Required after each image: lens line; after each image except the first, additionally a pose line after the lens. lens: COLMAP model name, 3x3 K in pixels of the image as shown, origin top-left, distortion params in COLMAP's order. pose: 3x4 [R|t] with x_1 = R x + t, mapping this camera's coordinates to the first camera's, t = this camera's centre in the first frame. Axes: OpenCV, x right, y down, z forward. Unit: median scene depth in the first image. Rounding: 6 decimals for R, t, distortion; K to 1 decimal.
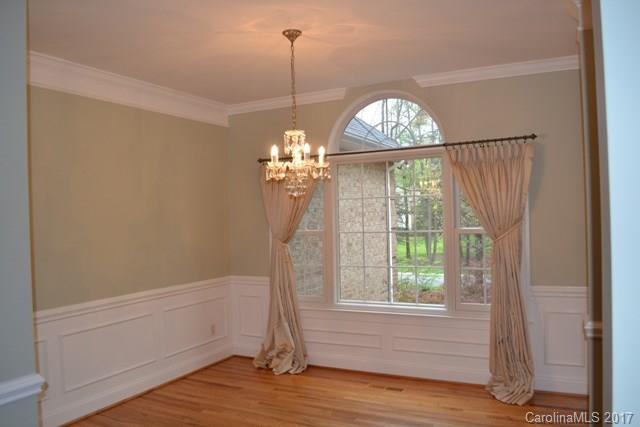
lens RADIAL K [[502.3, 0, 320.0], [0, 502.3, 213.5], [0, 0, 1]] dist [-0.080610, 0.001982]
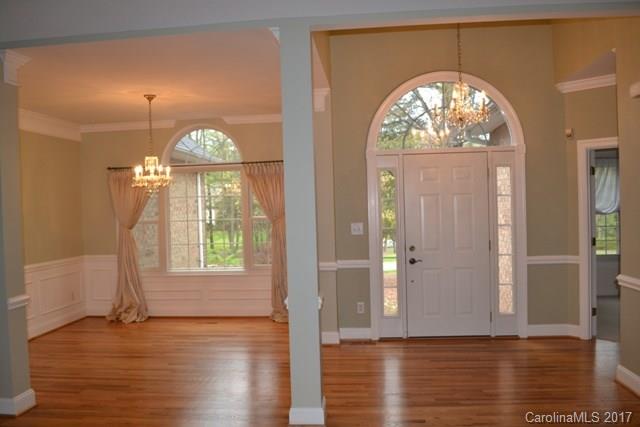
lens RADIAL K [[502.3, 0, 320.0], [0, 502.3, 213.5], [0, 0, 1]] dist [-0.080610, 0.001982]
pose [[0.925173, -0.006721, 0.379486, -0.105363], [0.003144, 0.999945, 0.010044, 0.003448], [-0.379533, -0.008100, 0.925143, -0.471643]]
